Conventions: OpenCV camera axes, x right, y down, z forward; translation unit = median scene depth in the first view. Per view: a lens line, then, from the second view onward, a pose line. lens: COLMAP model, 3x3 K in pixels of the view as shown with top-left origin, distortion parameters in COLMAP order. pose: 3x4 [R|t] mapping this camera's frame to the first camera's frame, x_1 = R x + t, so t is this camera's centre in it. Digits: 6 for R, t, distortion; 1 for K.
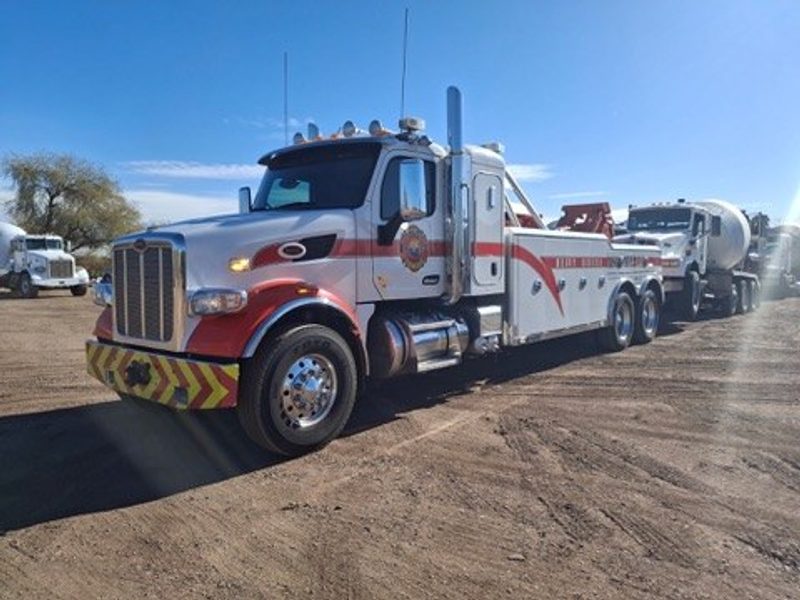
lens RADIAL K [[603.0, 0, 400.1], [0, 603.0, 286.5], [0, 0, 1]] dist [0.159670, -0.282337]
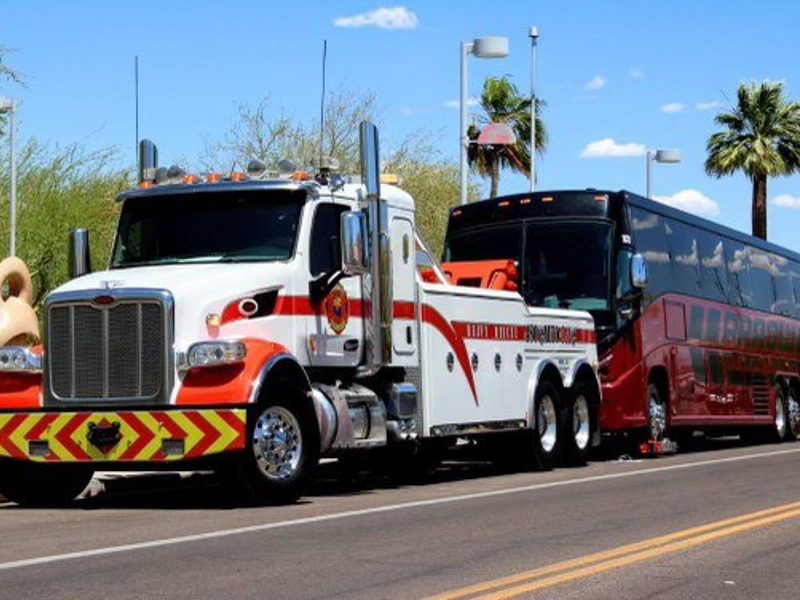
lens RADIAL K [[2289.6, 0, 400.0], [0, 2289.6, 300.0], [0, 0, 1]] dist [-0.584579, 0.449338]
pose [[0.948129, 0.001107, 0.317885, -0.950103], [0.025441, 0.996522, -0.079351, 0.192294], [-0.316867, 0.083322, 0.944803, -2.153409]]
